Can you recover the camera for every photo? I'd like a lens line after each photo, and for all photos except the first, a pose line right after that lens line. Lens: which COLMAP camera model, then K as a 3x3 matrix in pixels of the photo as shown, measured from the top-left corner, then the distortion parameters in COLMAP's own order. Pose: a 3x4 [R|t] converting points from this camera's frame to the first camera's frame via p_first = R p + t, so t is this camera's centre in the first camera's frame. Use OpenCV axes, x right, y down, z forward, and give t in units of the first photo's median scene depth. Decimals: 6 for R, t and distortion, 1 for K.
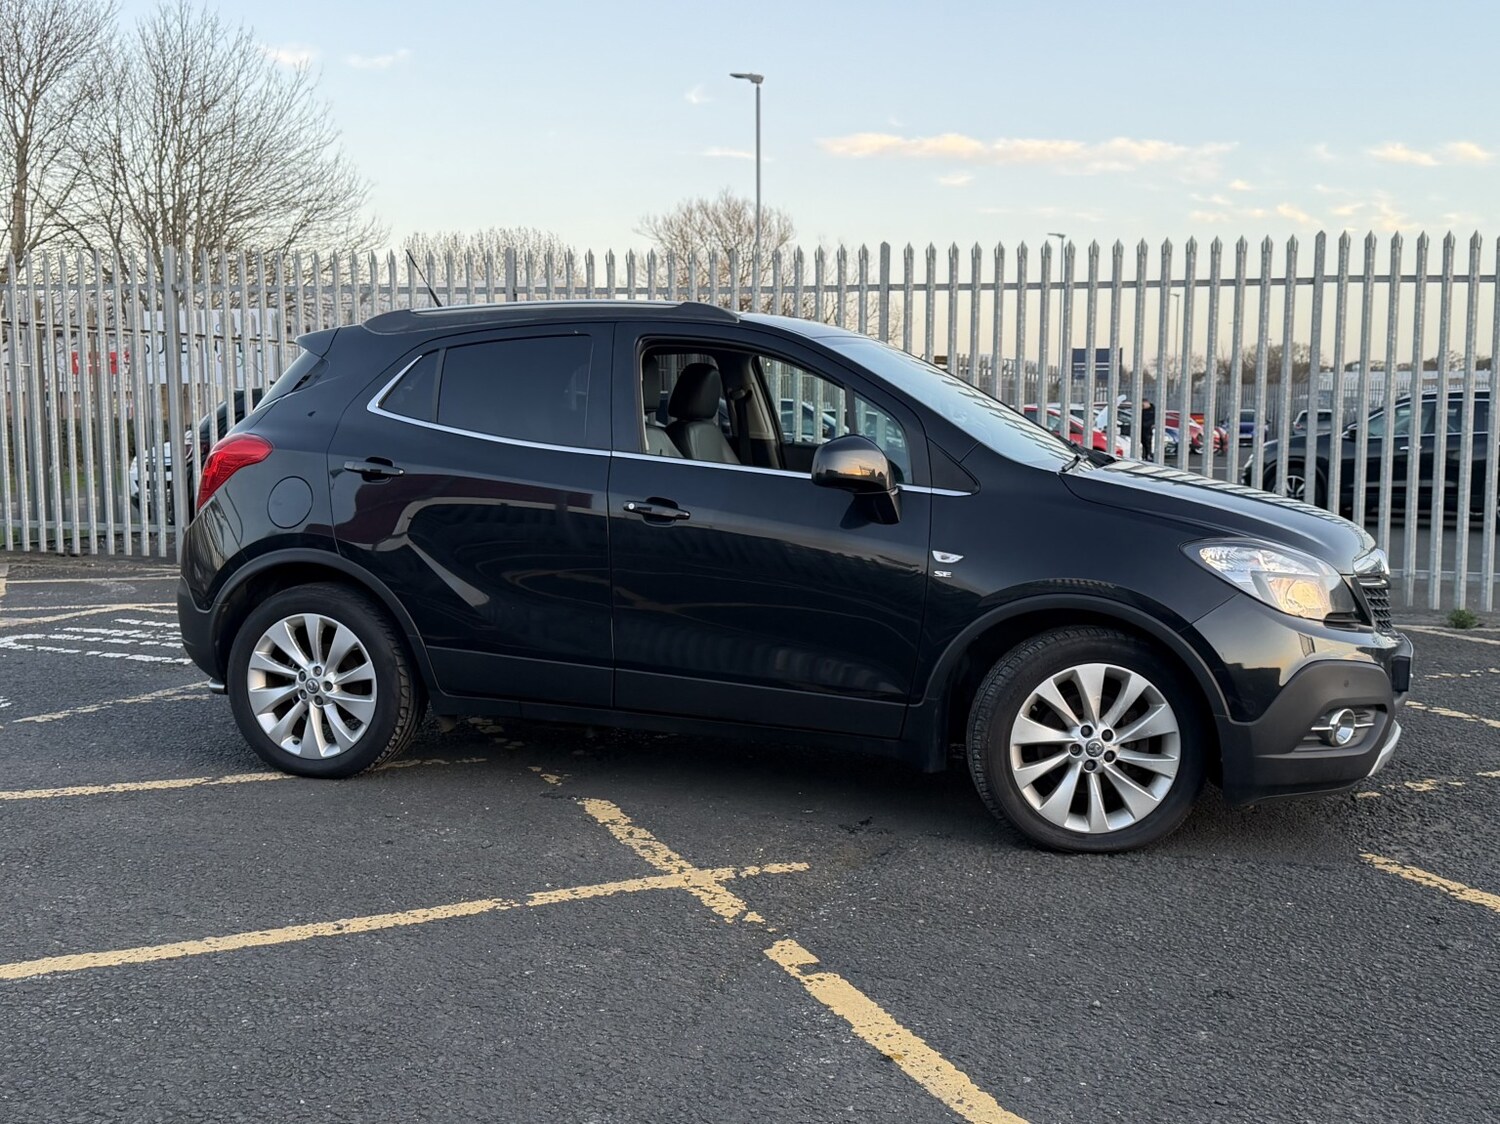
lens RADIAL K [[1572.3, 0, 766.8], [0, 1572.3, 563.6], [0, 0, 1]] dist [0.182945, -0.397272]
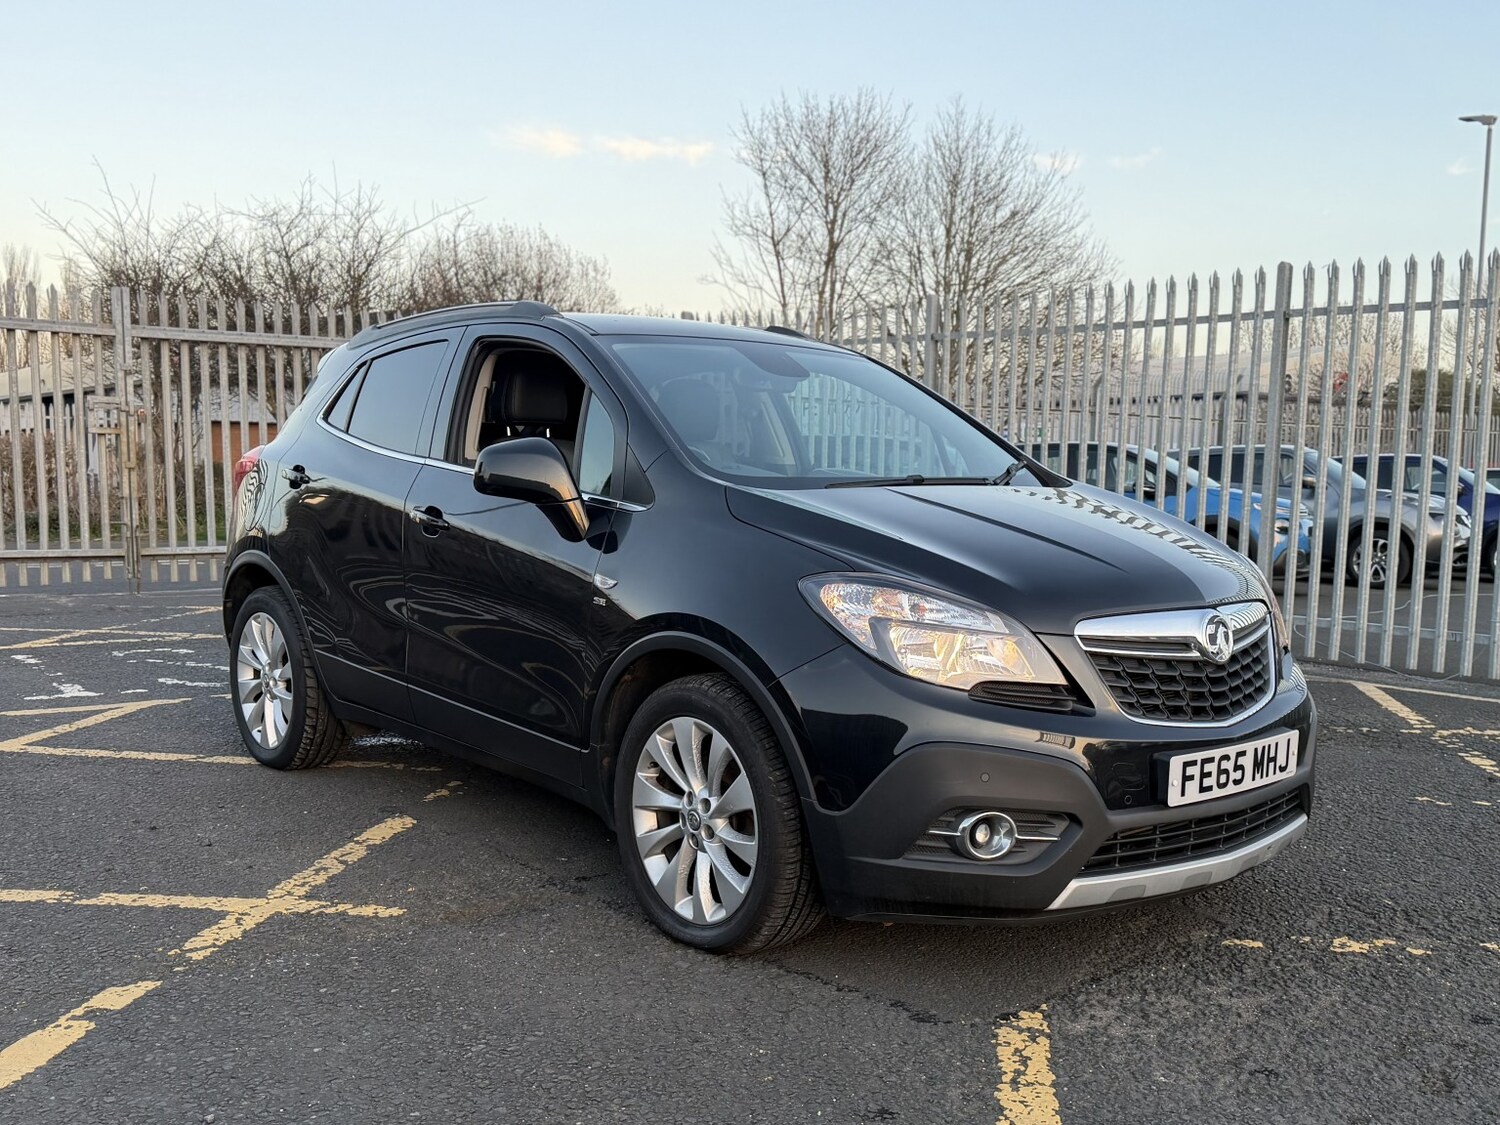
lens RADIAL K [[1434.4, 0, 830.4], [0, 1434.4, 654.0], [0, 0, 1]] dist [0.168778, -0.338400]
pose [[0.875055, 0.072772, -0.478521, 0.591205], [-0.061112, 0.997332, 0.039917, -0.004422], [0.480149, -0.005687, 0.877168, 0.365814]]
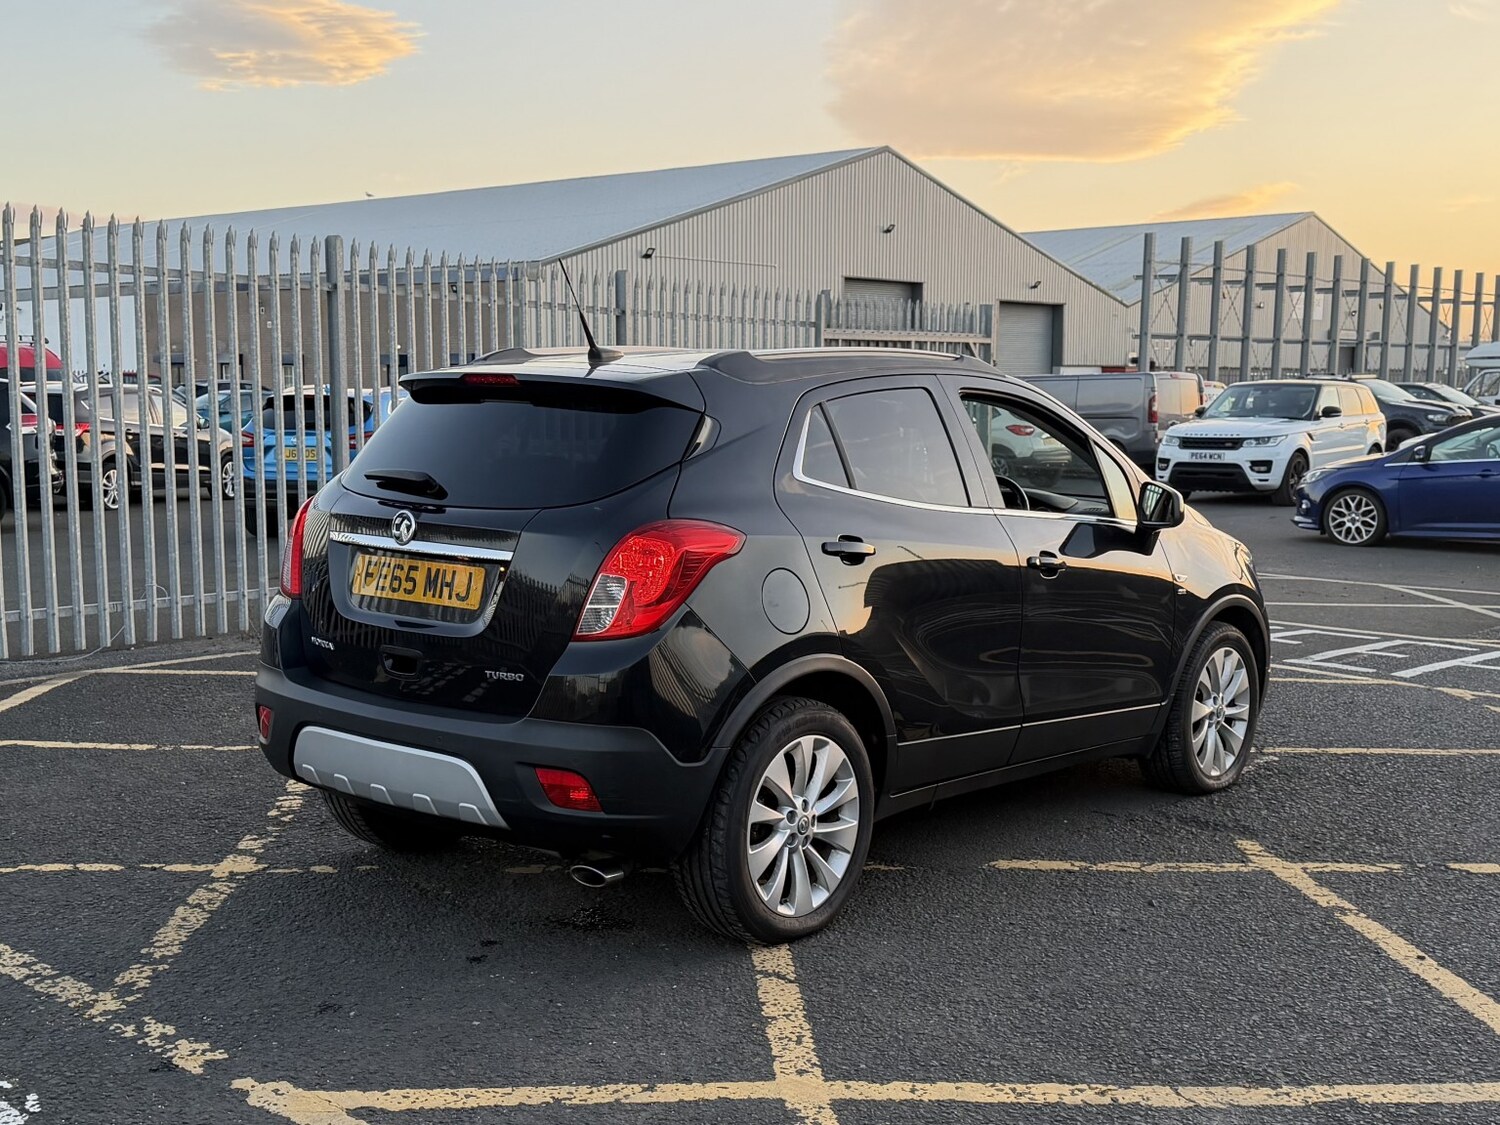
lens RADIAL K [[1754.2, 0, 780.0], [0, 1754.2, 625.5], [0, 0, 1]] dist [0.226395, -0.533736]
pose [[0.350165, -0.125272, 0.928273, -1.266517], [0.079300, 0.991423, 0.103880, -0.134357], [-0.933325, 0.037237, 0.357096, 0.788356]]
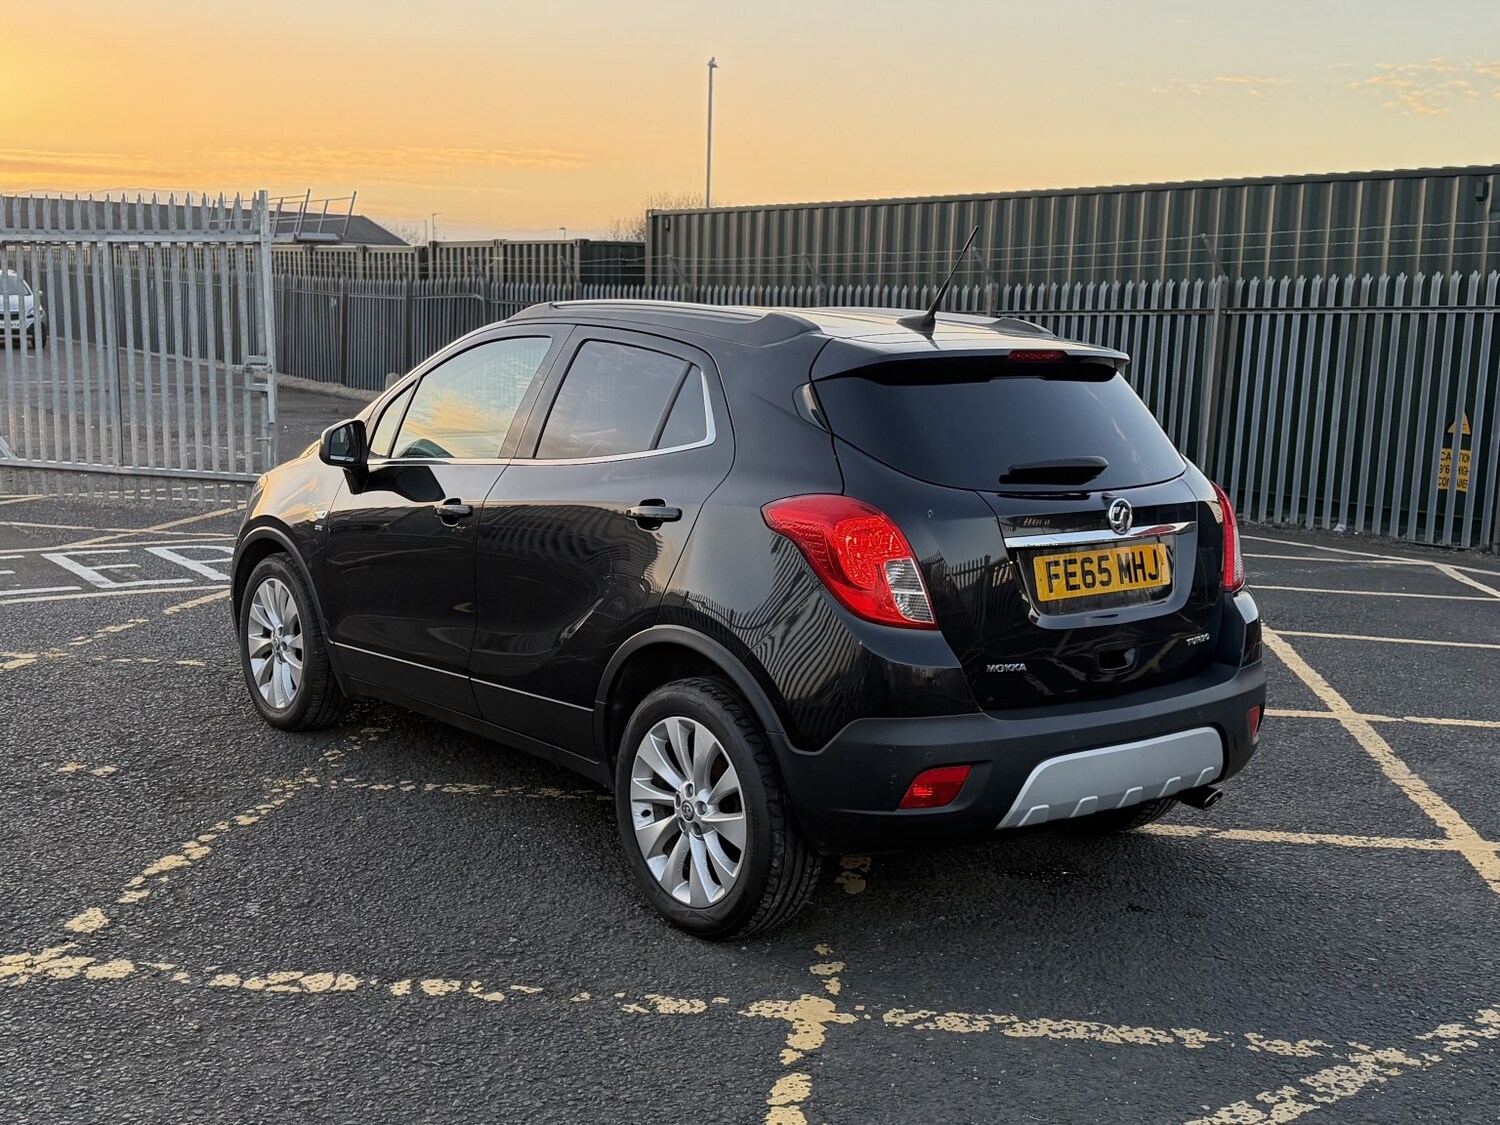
lens RADIAL K [[1663.6, 0, 704.9], [0, 1663.6, 544.0], [0, 0, 1]] dist [0.187412, -0.397398]
pose [[-0.834325, -0.101590, 0.541831, -0.707626], [0.028192, 0.973724, 0.225978, -0.298728], [-0.550552, 0.203814, -0.809538, 2.205272]]
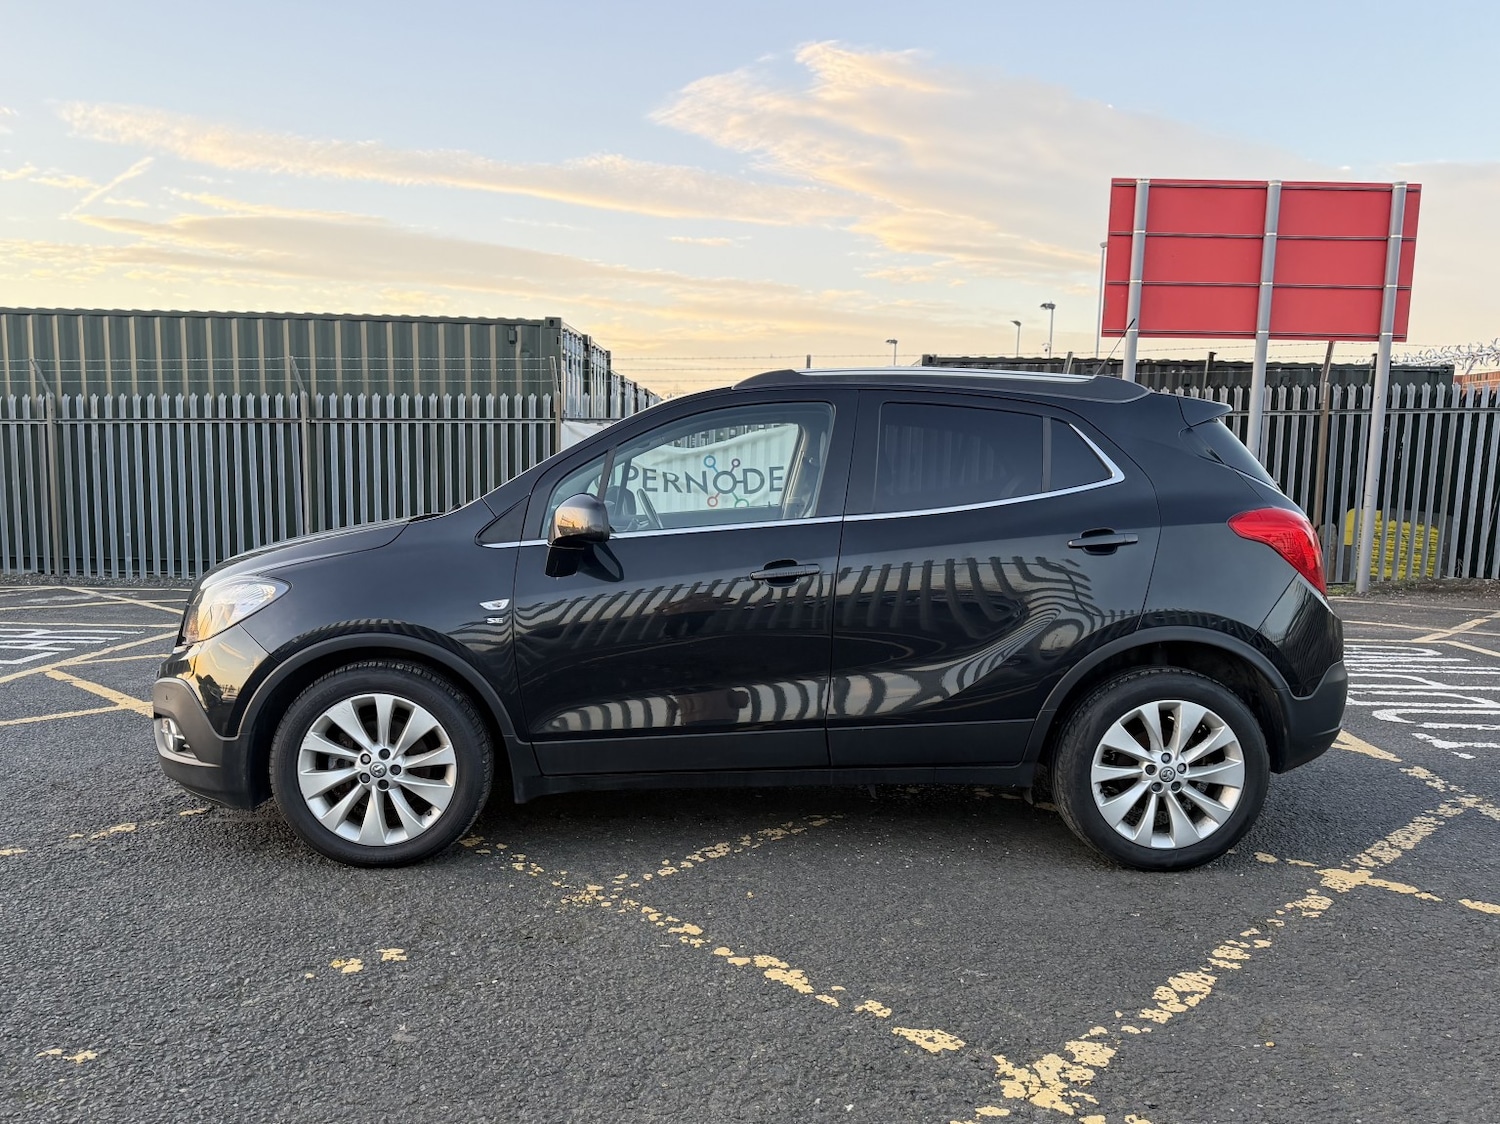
lens RADIAL K [[1259.0, 0, 727.9], [0, 1259.0, 643.1], [0, 0, 1]] dist [0.141103, -0.237879]
pose [[-0.936763, 0.032869, -0.348418, 0.379745], [-0.052993, 0.970777, 0.234059, -0.223815], [0.345929, 0.237721, -0.907646, 2.165088]]
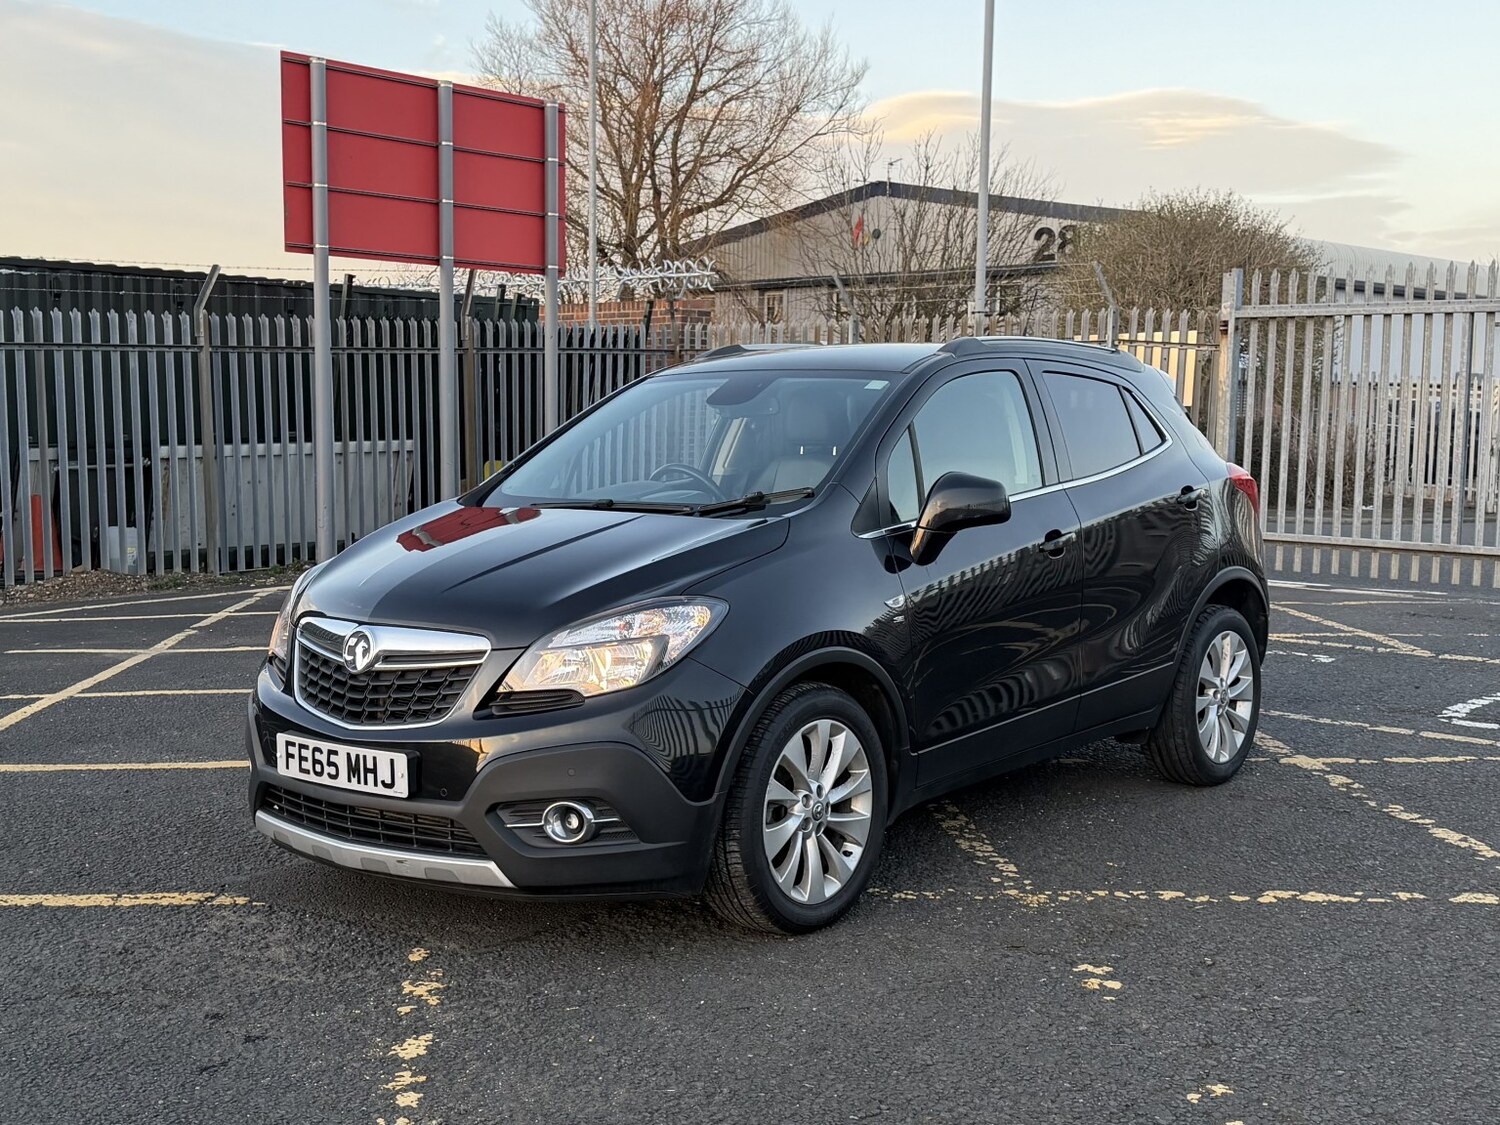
lens RADIAL K [[1809.9, 0, 701.3], [0, 1809.9, 590.1], [0, 0, 1]] dist [0.208241, -0.476554]
pose [[-0.363004, 0.089596, -0.927470, 1.279814], [-0.097588, 0.986237, 0.133468, -0.181483], [0.926663, 0.138959, -0.349264, 1.600494]]
